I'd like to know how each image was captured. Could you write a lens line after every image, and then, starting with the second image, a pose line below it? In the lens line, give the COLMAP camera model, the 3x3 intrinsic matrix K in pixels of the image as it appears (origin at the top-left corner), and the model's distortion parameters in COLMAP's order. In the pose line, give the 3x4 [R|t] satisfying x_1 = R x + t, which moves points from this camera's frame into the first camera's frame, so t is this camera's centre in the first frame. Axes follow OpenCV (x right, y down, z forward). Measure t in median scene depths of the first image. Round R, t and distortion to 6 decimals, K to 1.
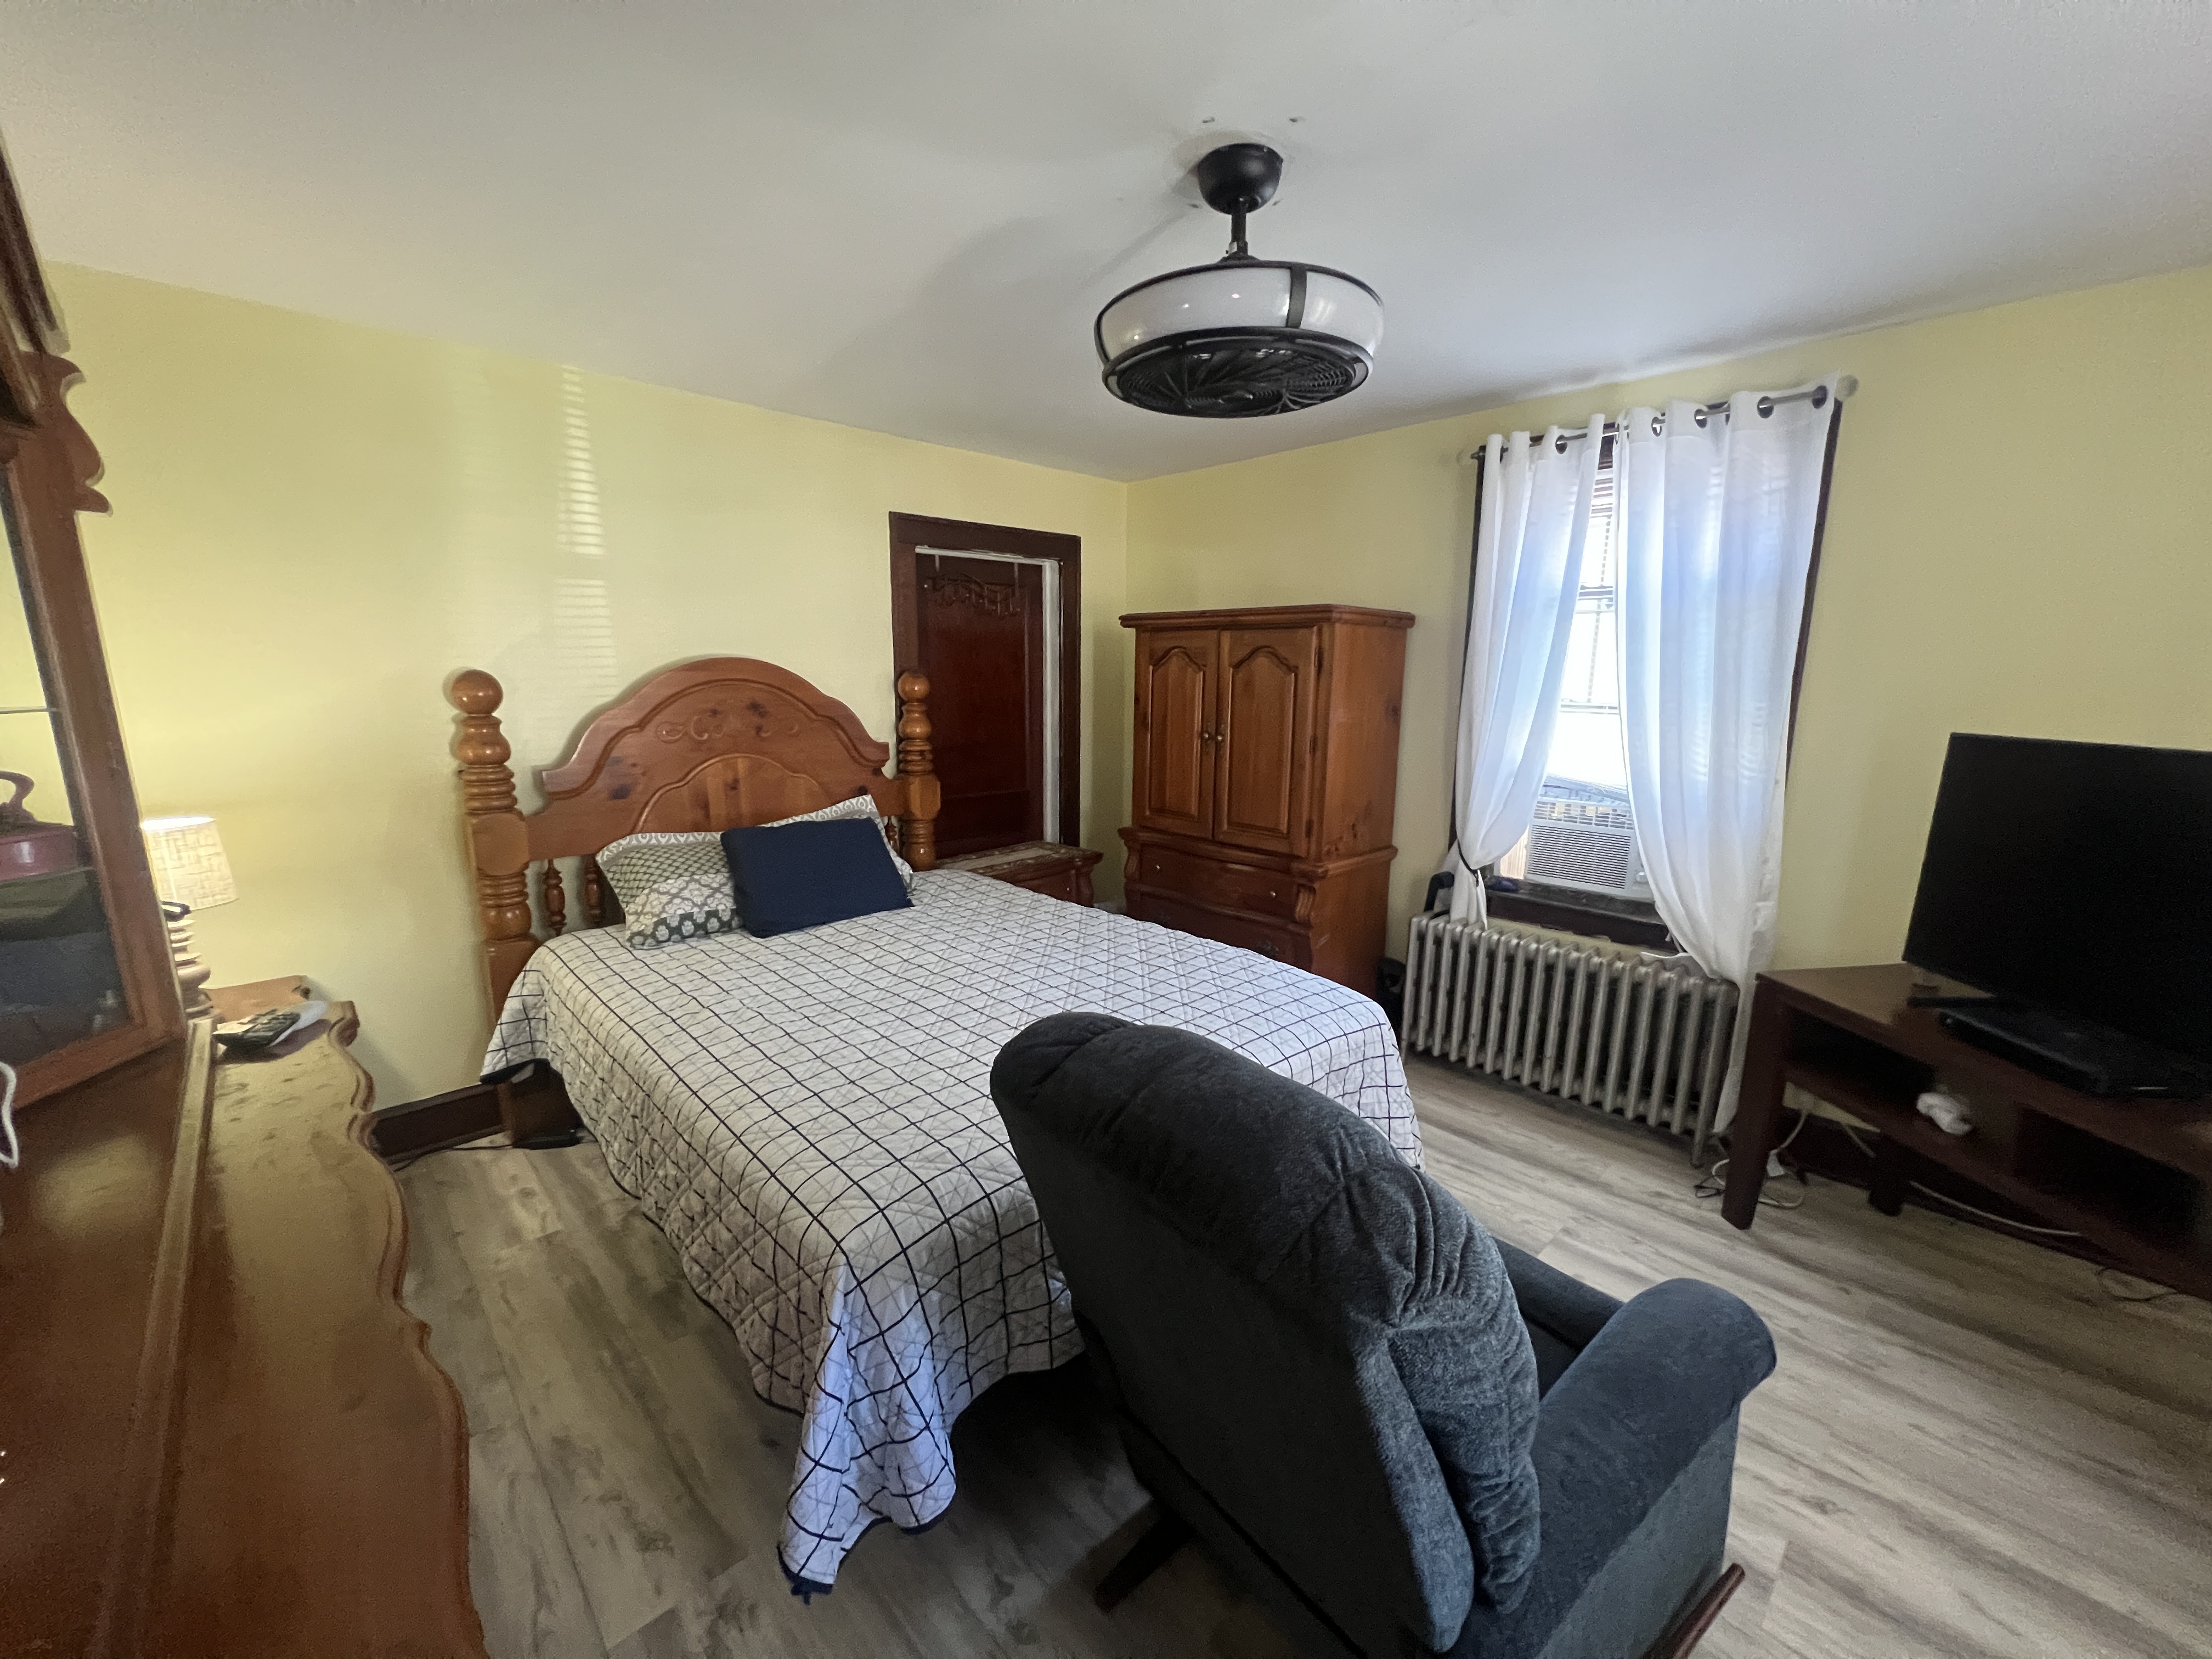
lens RADIAL K [[885.3, 0, 1104.9], [0, 885.3, 832.0], [0, 0, 1]] dist [-0.004975, 0.001253]
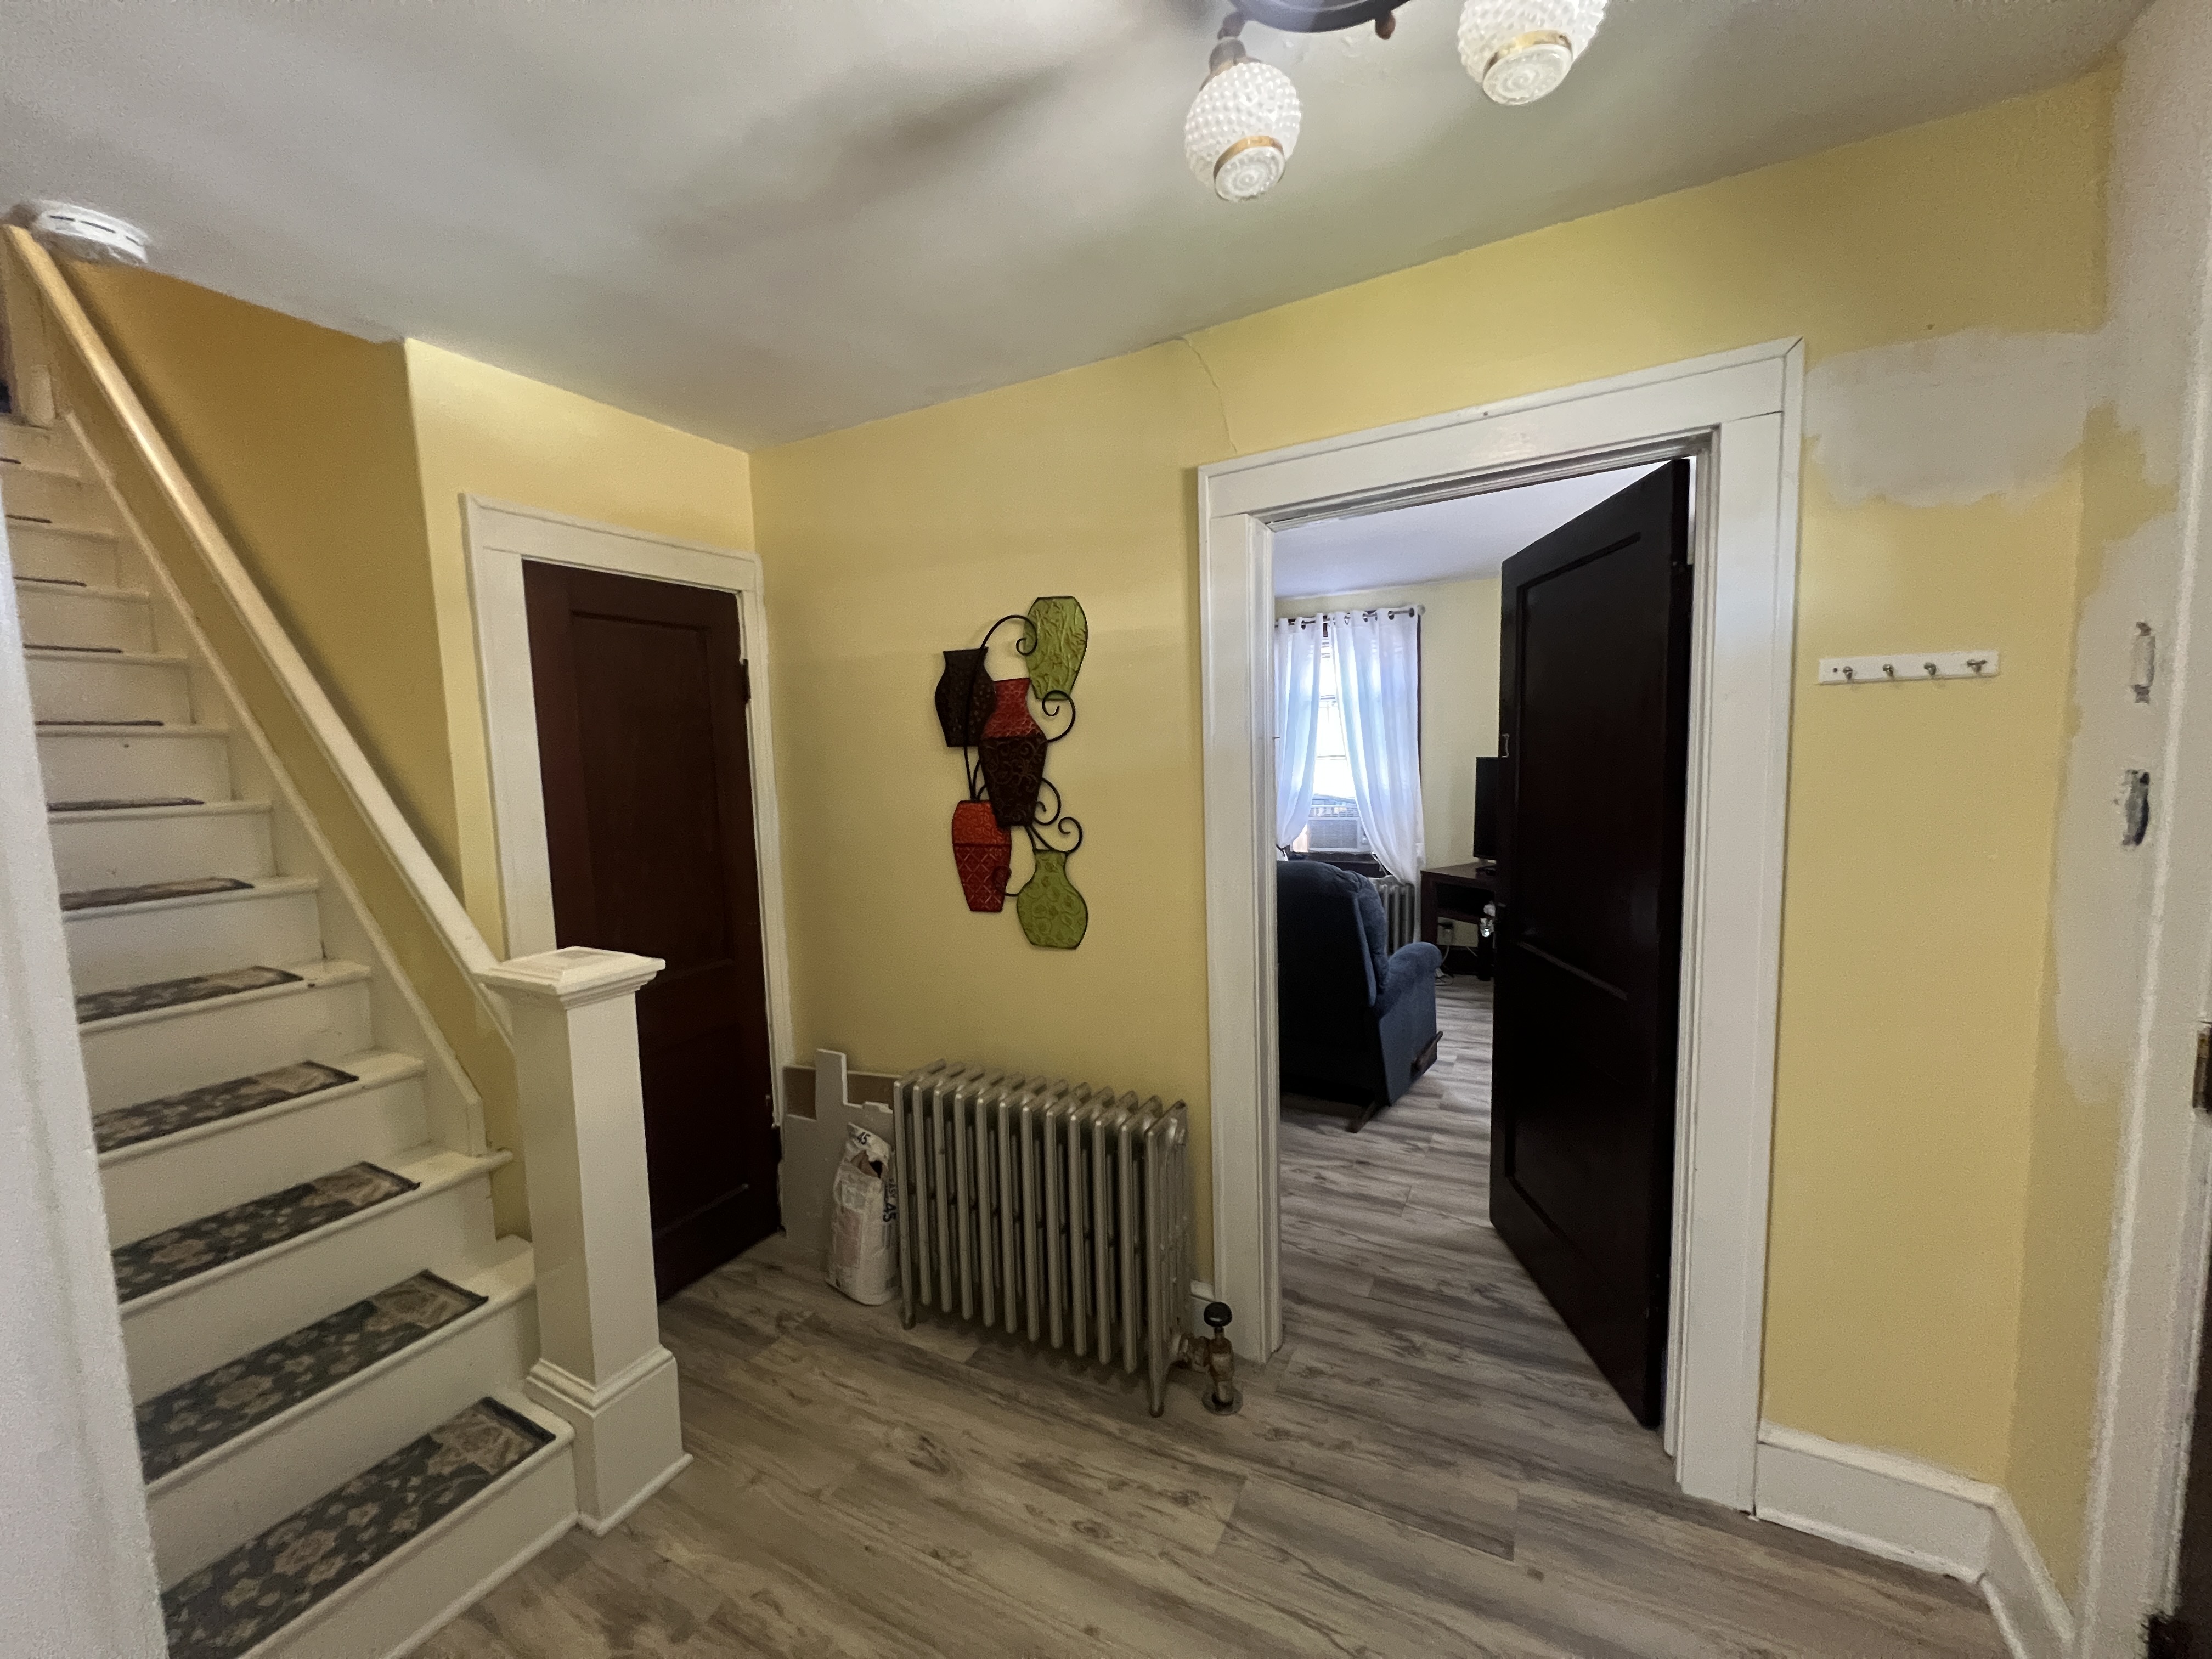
lens RADIAL K [[885.3, 0, 1103.1], [0, 885.3, 831.9], [0, 0, 1]] dist [-0.004975, 0.001253]
pose [[0.952447, -0.064213, 0.297861, -0.542294], [0.093914, 0.991817, -0.086485, 0.153217], [-0.289870, 0.110345, 0.950684, -0.716128]]
